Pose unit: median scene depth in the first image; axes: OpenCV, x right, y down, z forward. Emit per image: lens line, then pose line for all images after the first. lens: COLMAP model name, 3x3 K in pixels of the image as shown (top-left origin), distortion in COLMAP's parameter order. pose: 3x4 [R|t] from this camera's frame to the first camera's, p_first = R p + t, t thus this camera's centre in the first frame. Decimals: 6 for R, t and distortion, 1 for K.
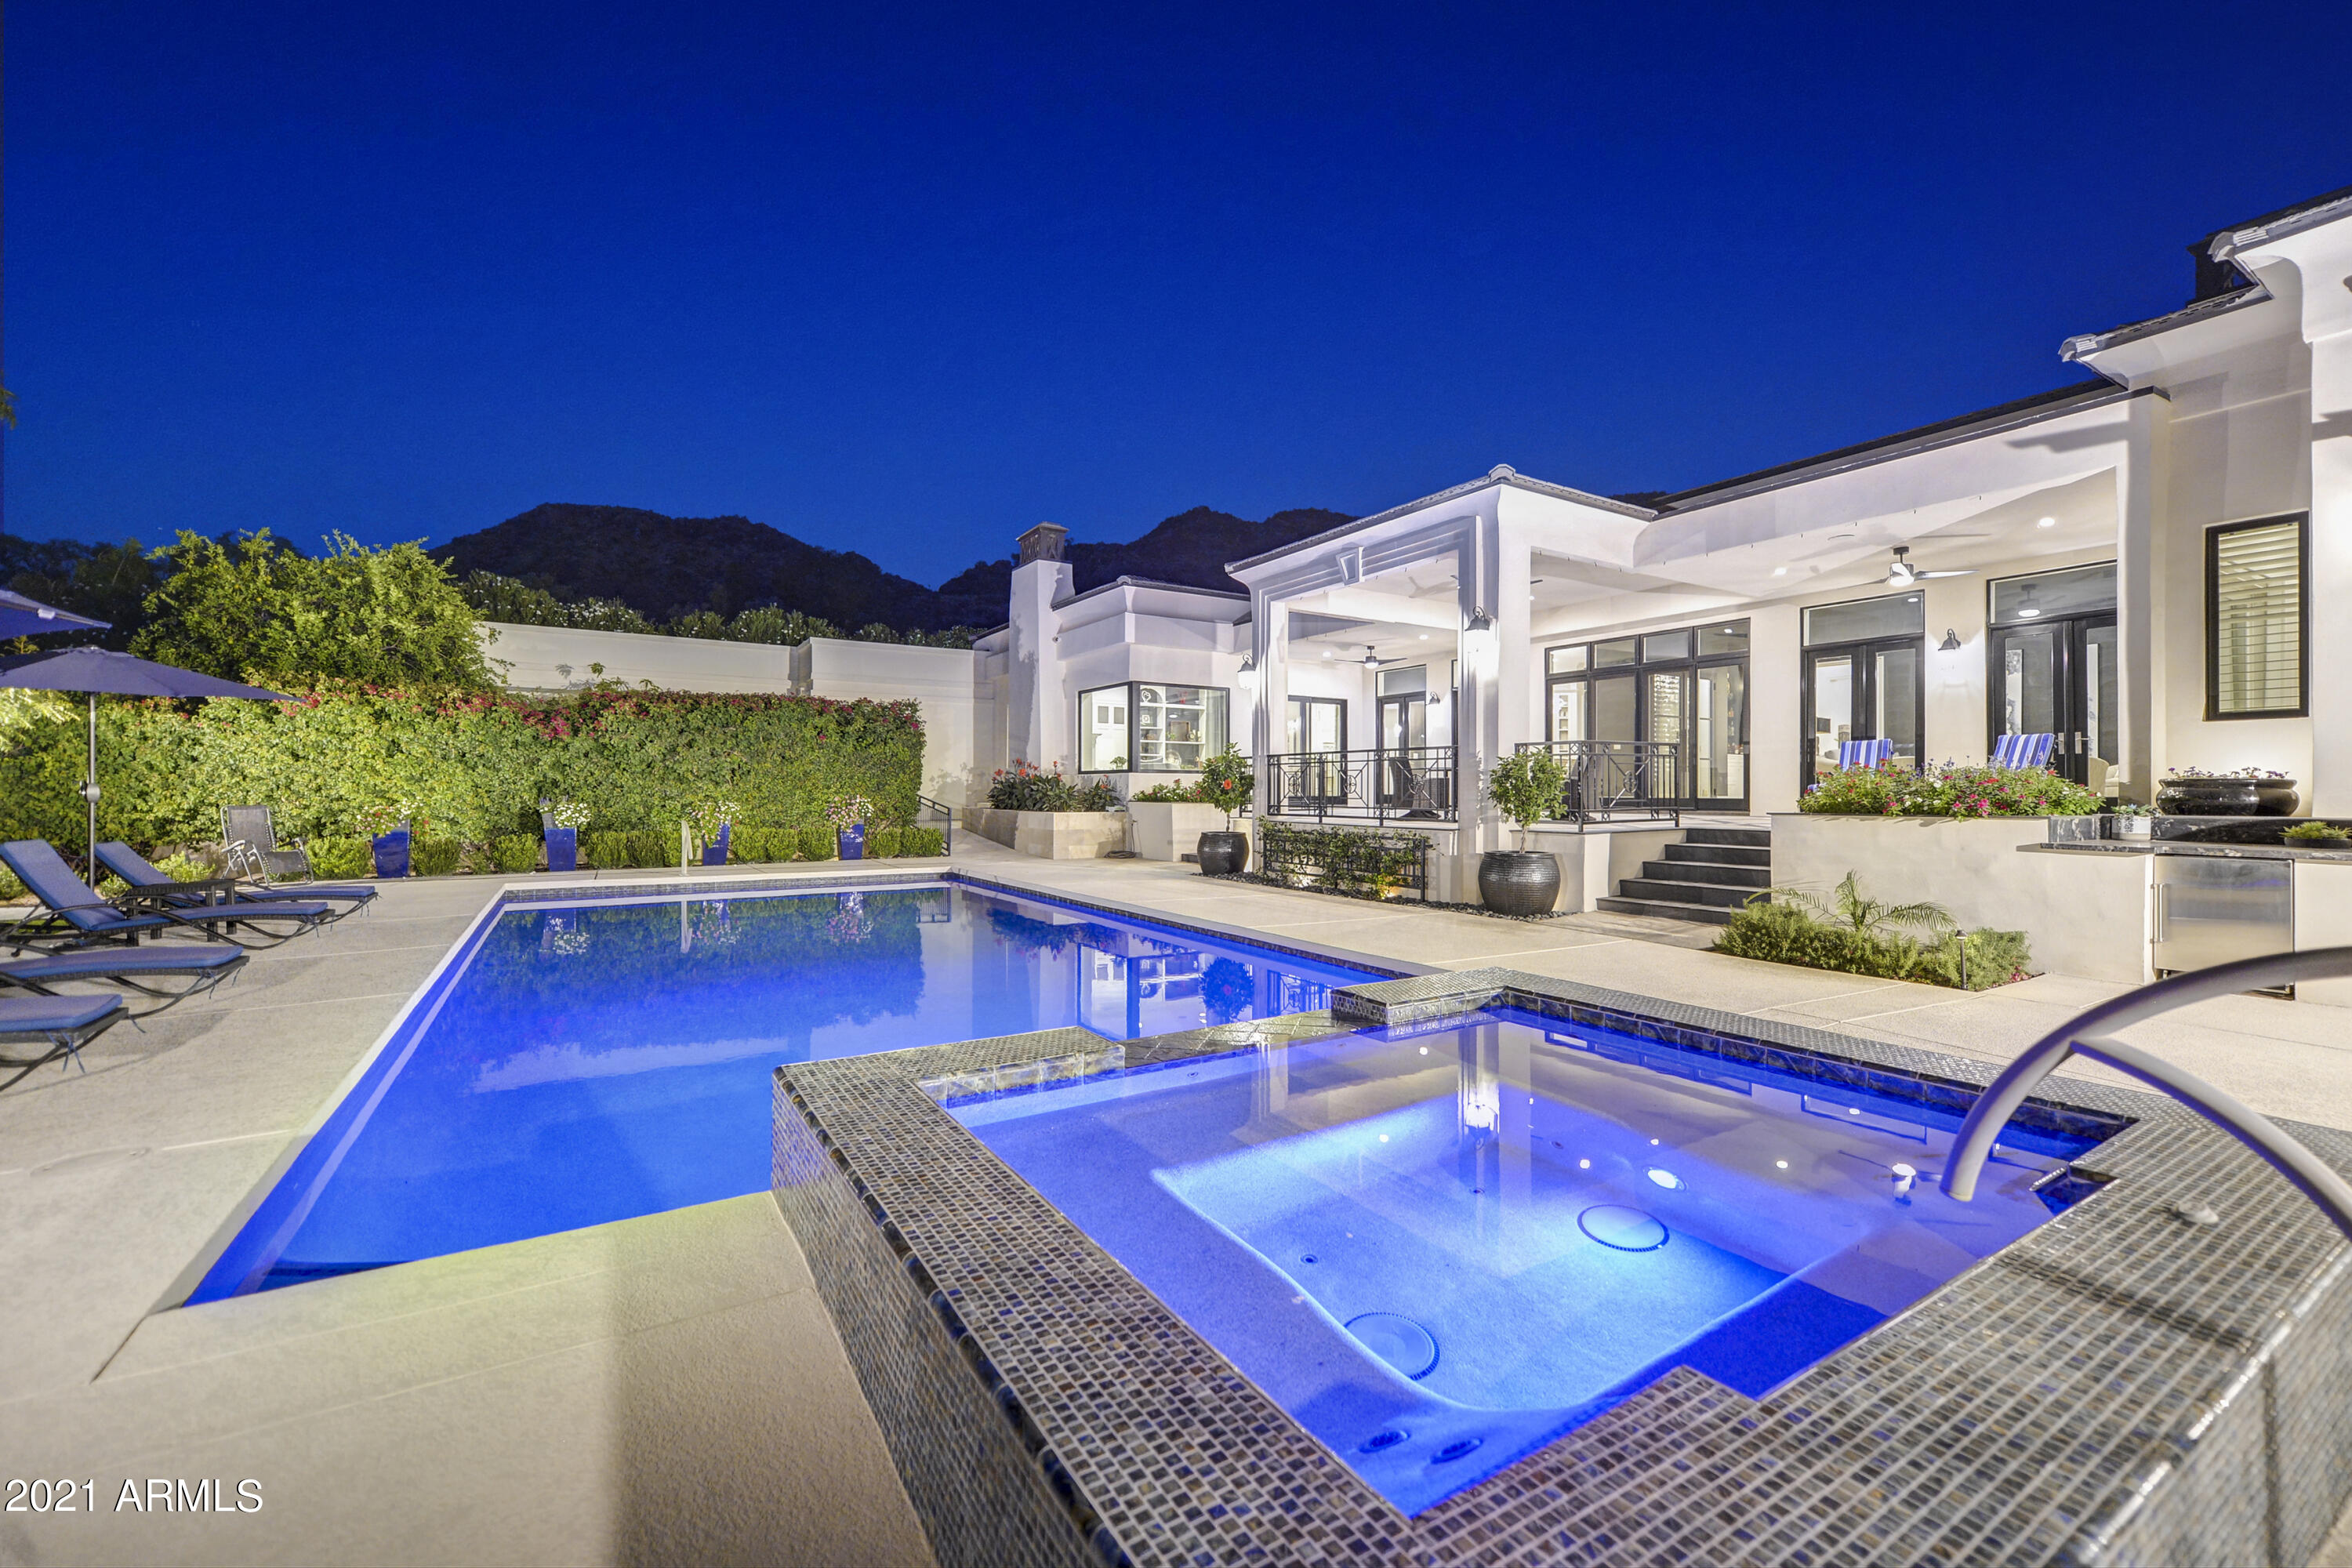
lens RADIAL K [[944.6, 0, 1176.8], [0, 944.6, 789.0], [0, 0, 1]] dist [0.004050, -0.001402]
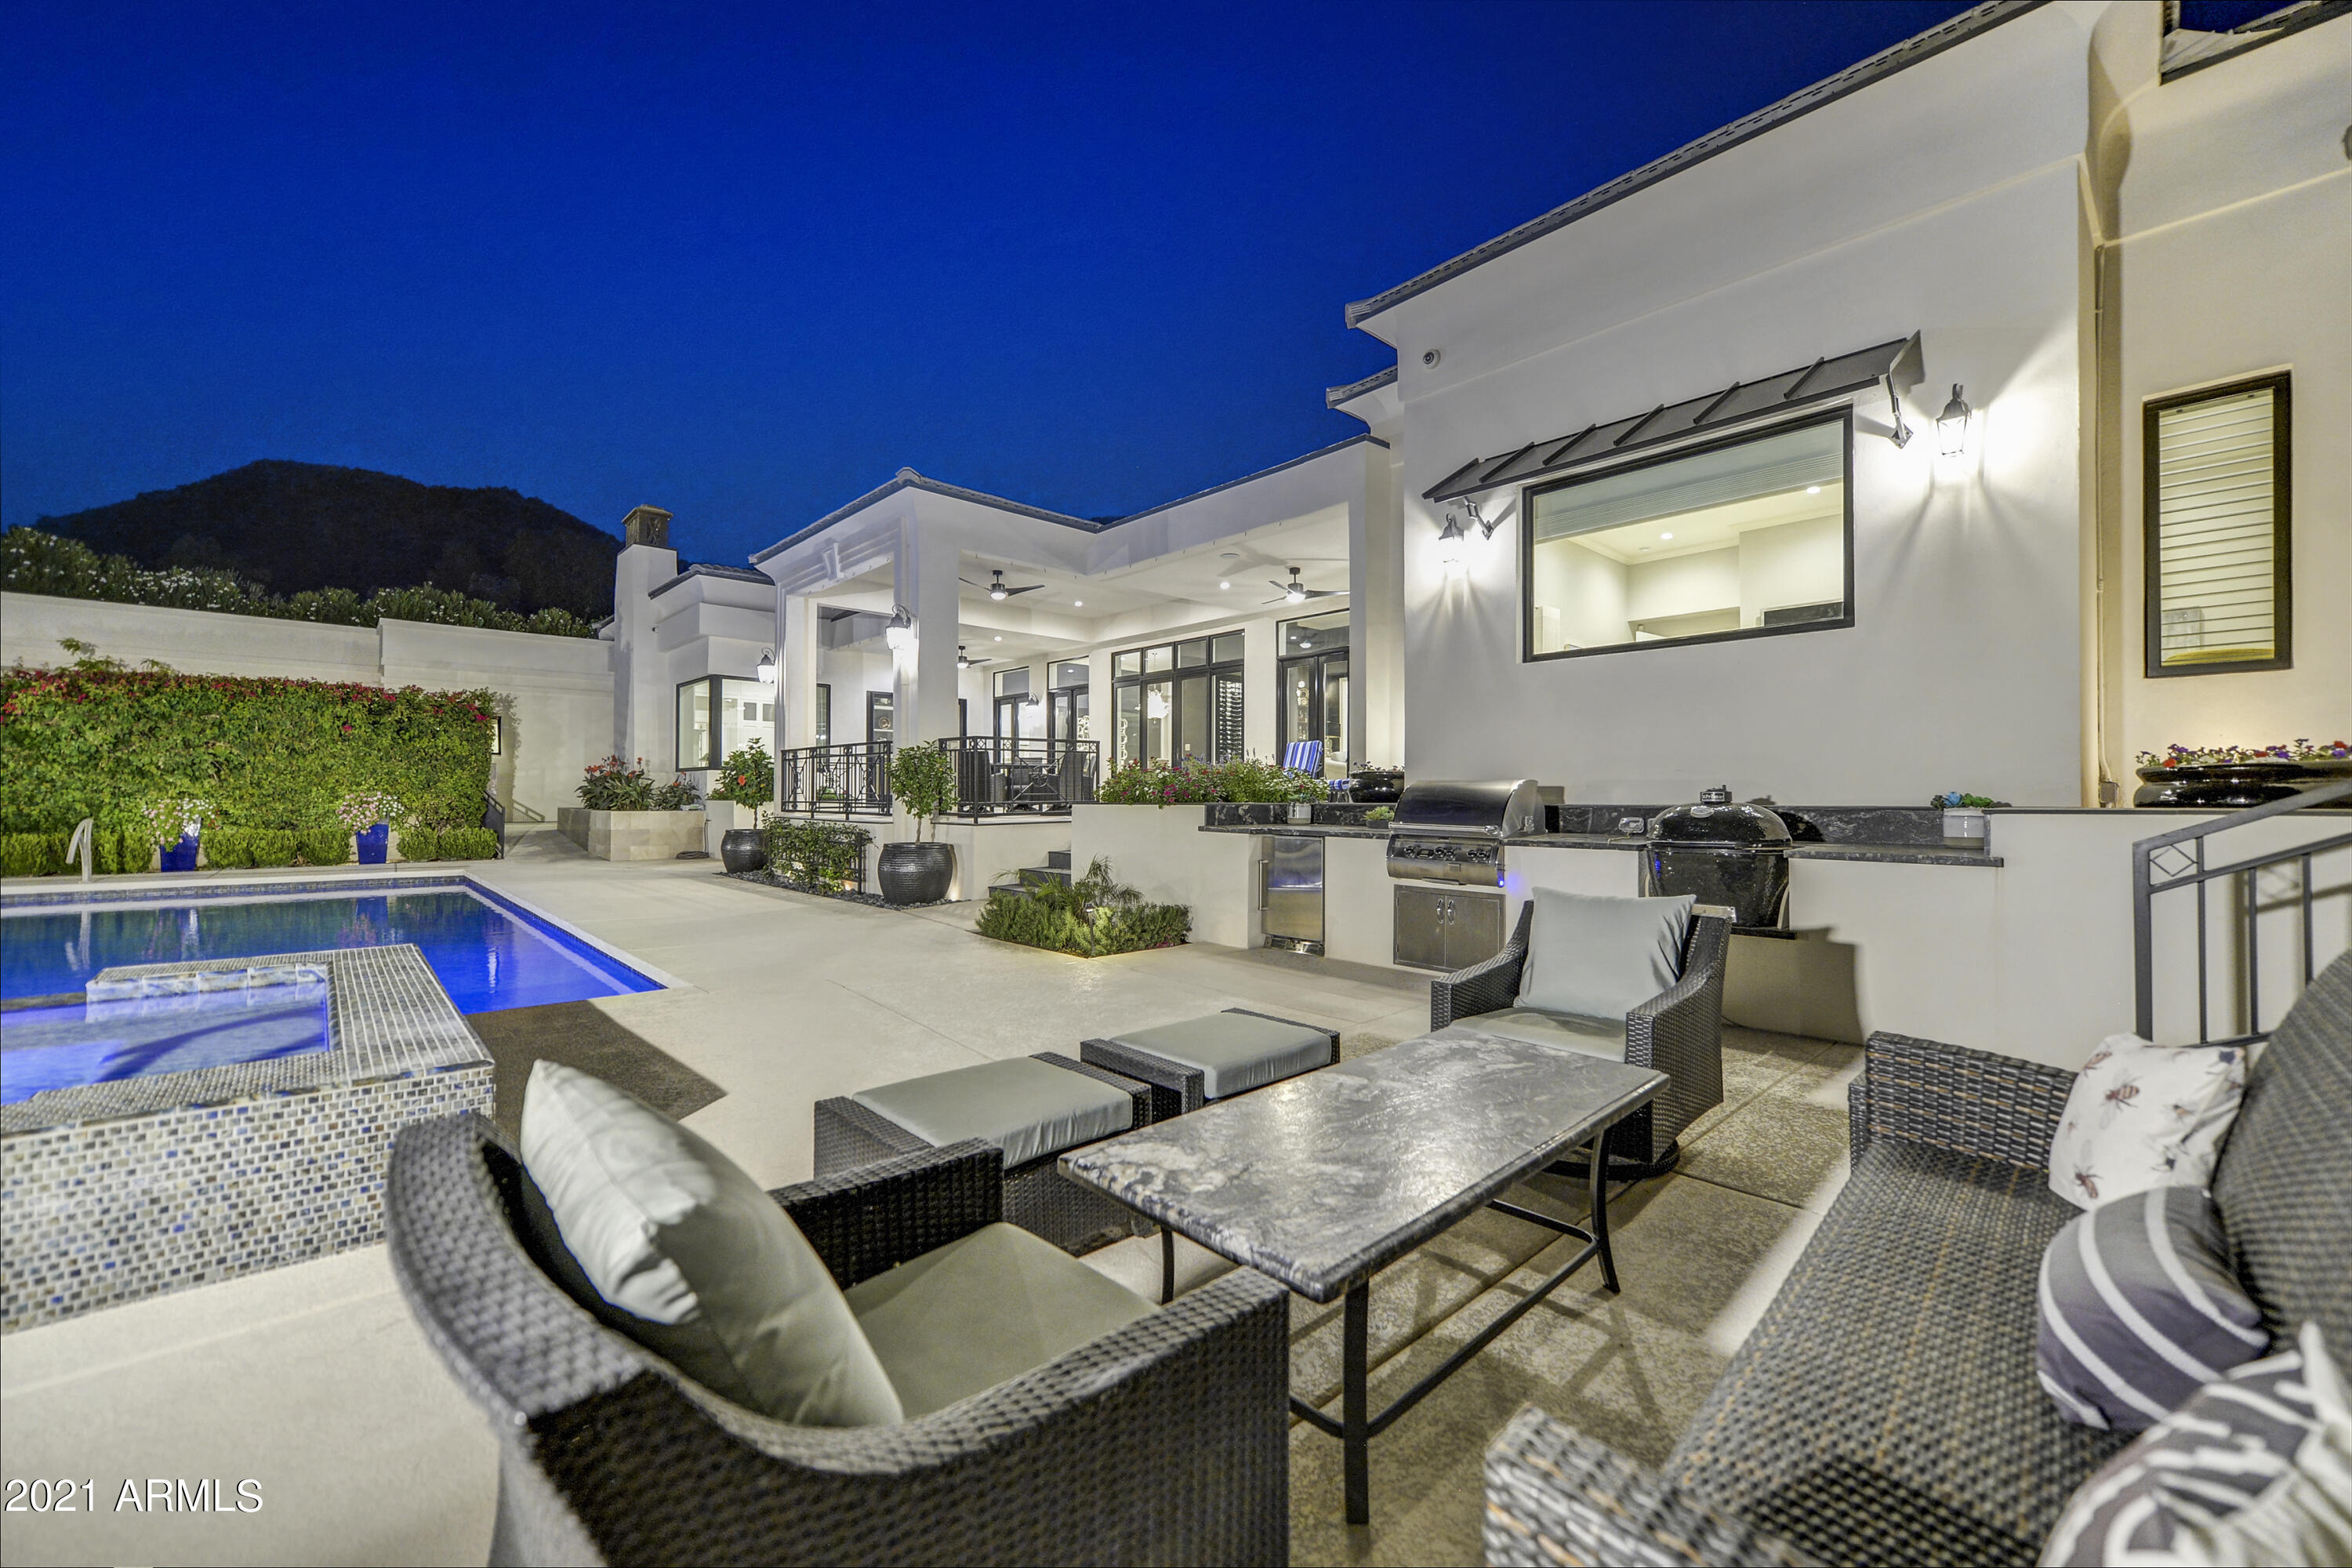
lens RADIAL K [[944.6, 0, 1183.0], [0, 944.6, 783.1], [0, 0, 1]] dist [0.004050, -0.001402]
pose [[0.980760, 0.004857, 0.195155, 0.243833], [-0.002414, 0.999916, -0.012752, 0.007574], [-0.195200, 0.012036, 0.980690, -0.037167]]
